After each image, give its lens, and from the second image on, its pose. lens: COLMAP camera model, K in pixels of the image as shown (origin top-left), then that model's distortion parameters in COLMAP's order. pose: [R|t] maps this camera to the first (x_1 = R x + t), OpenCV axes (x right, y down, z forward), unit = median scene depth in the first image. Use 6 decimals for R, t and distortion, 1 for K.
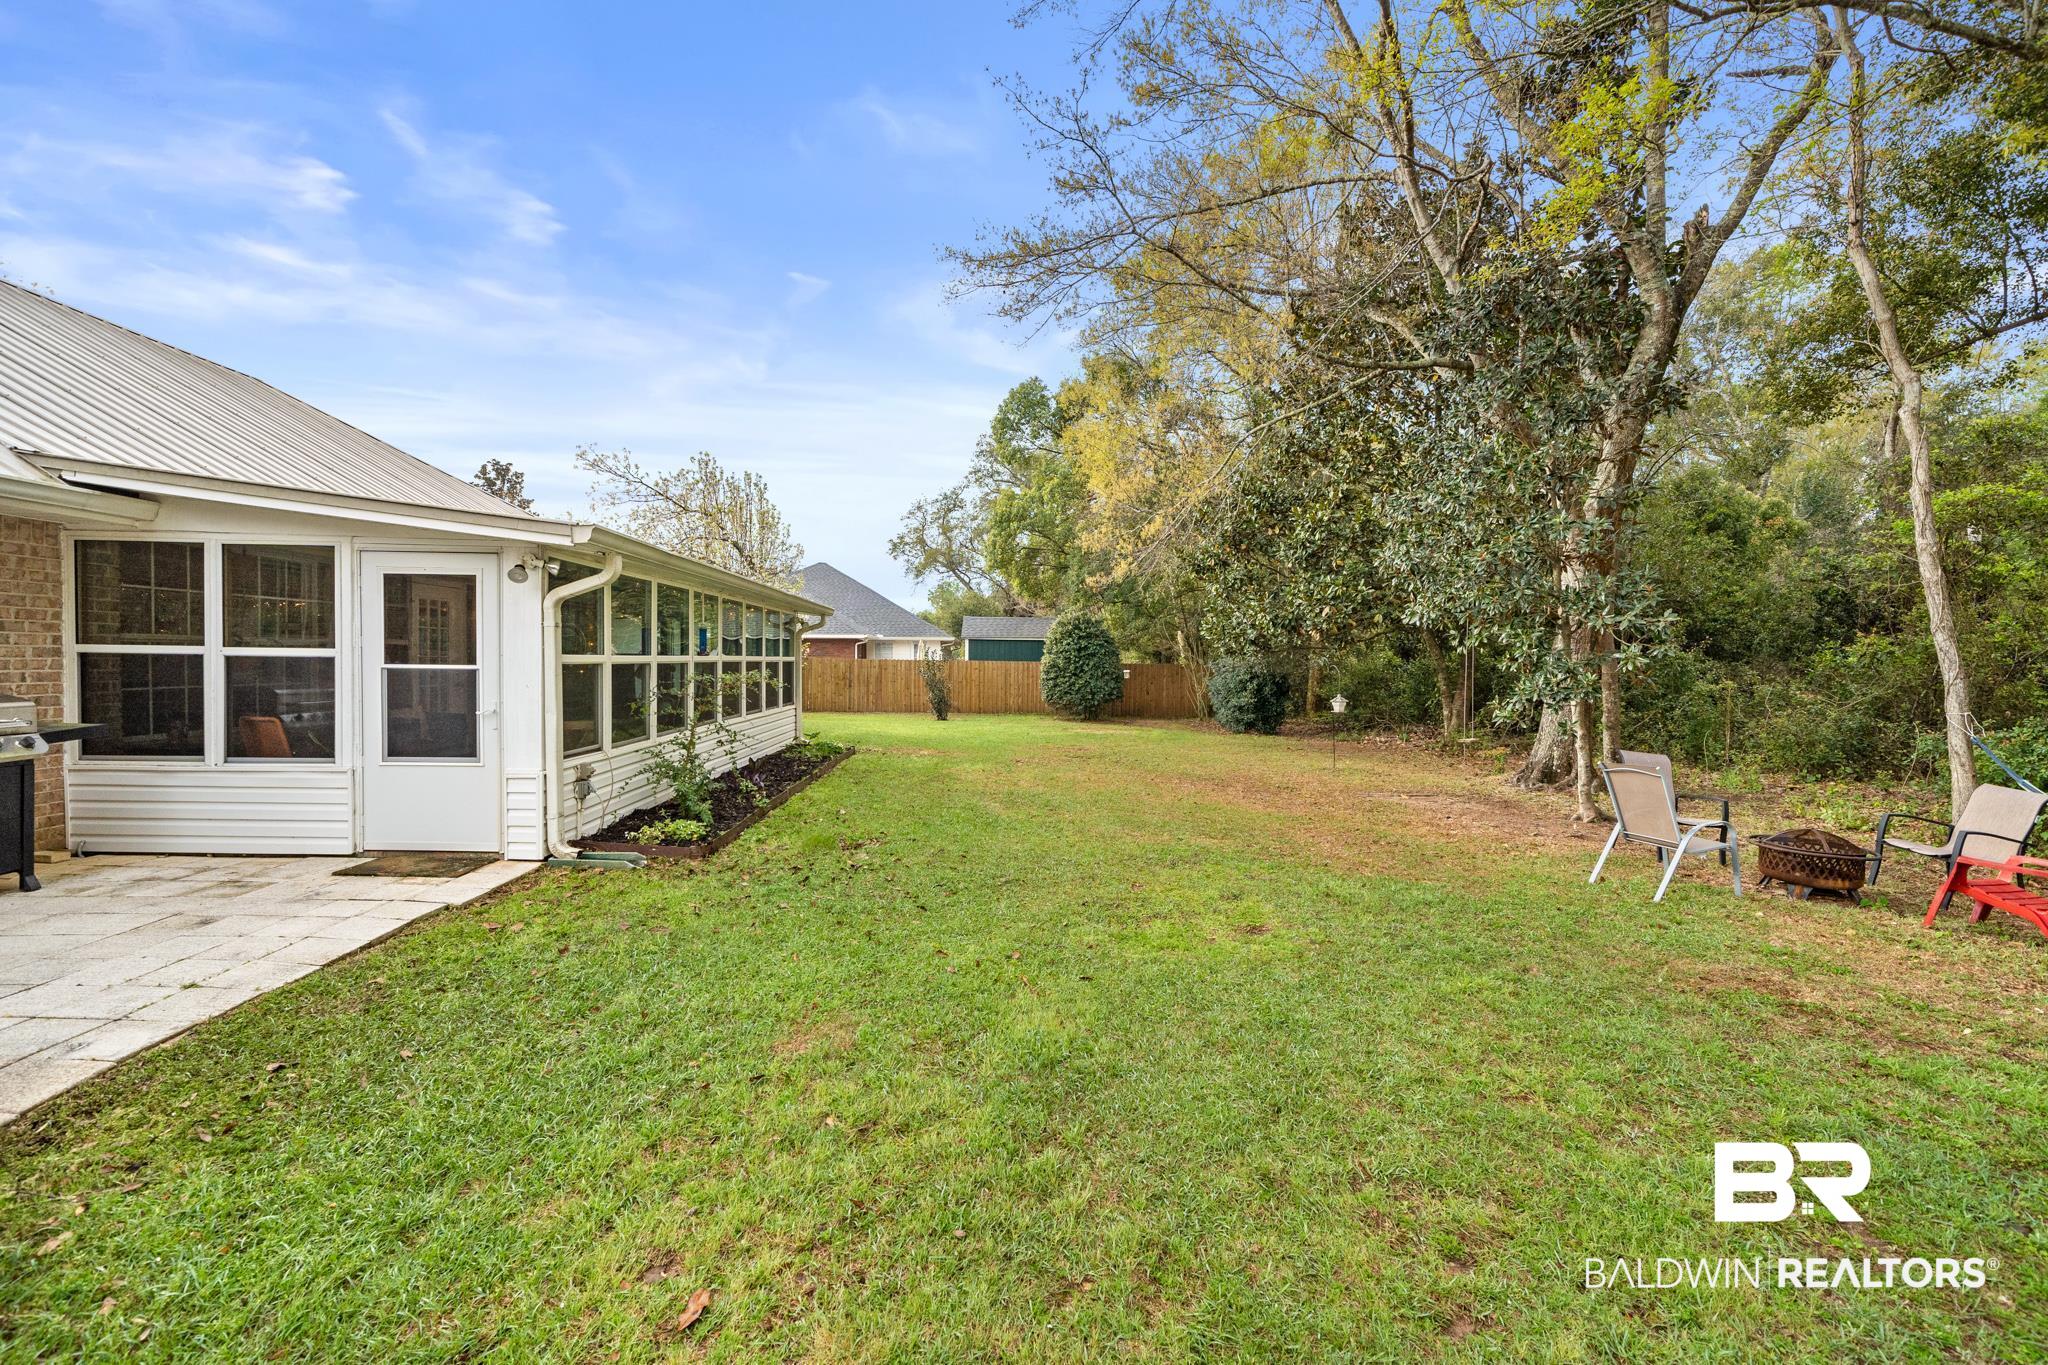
lens RADIAL K [[828.8, 0, 1023.2], [0, 828.8, 670.9], [0, 0, 1]] dist [-0.001546, -0.000137]
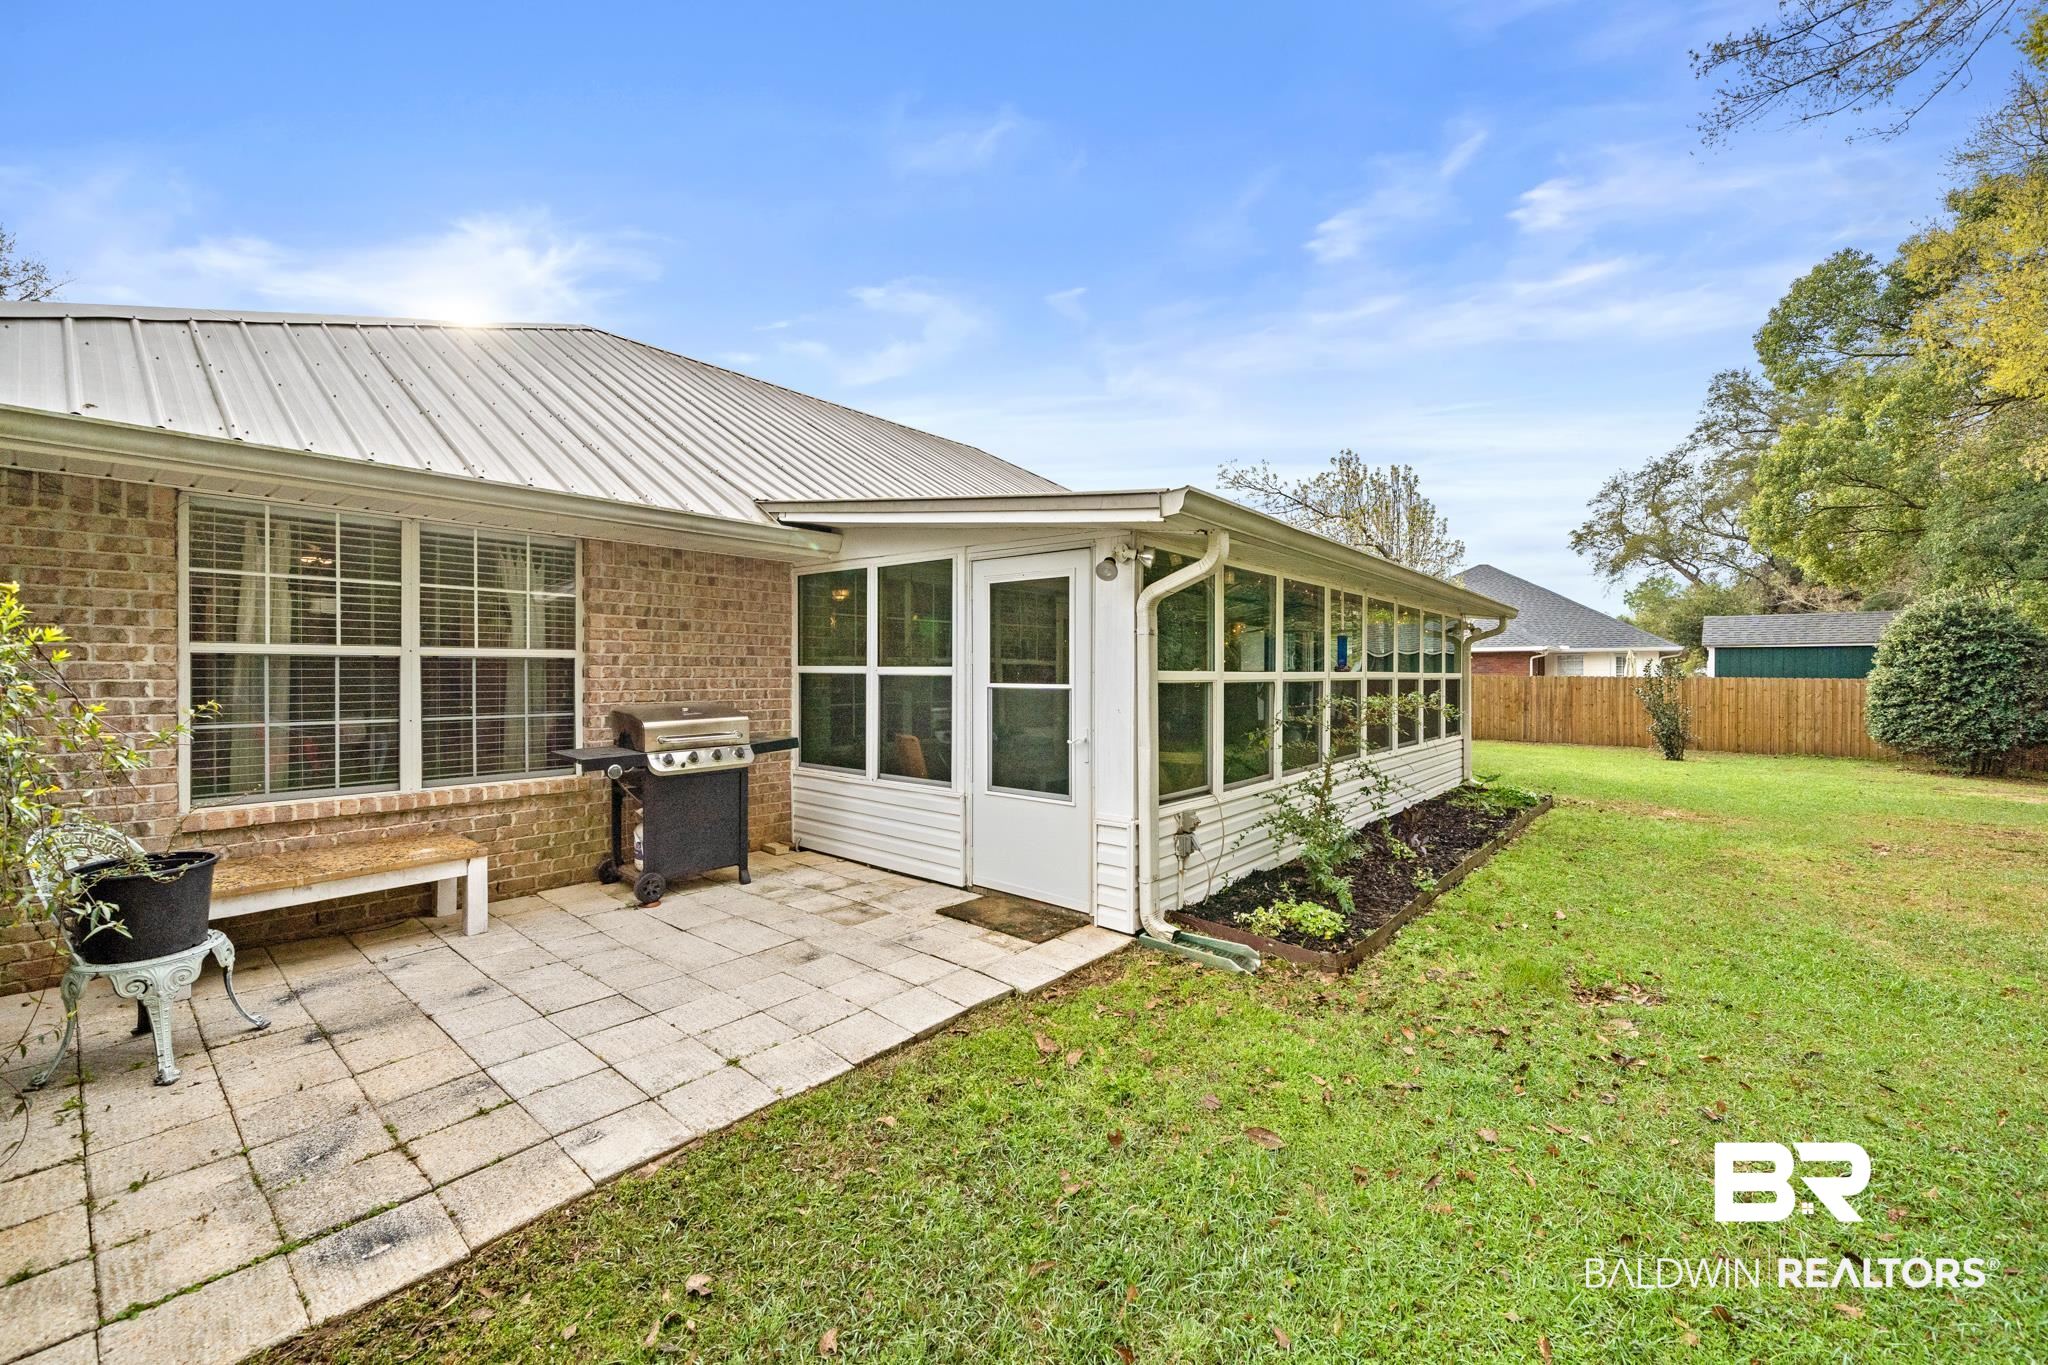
lens RADIAL K [[805.9, 0, 1030.7], [0, 805.9, 682.9], [0, 0, 1]] dist [-0.001267, -0.000200]
pose [[0.738174, -0.000201, -0.674610, -0.135007], [-0.004997, 0.999971, -0.005765, -0.003341], [0.674592, 0.007627, 0.738152, 0.358538]]
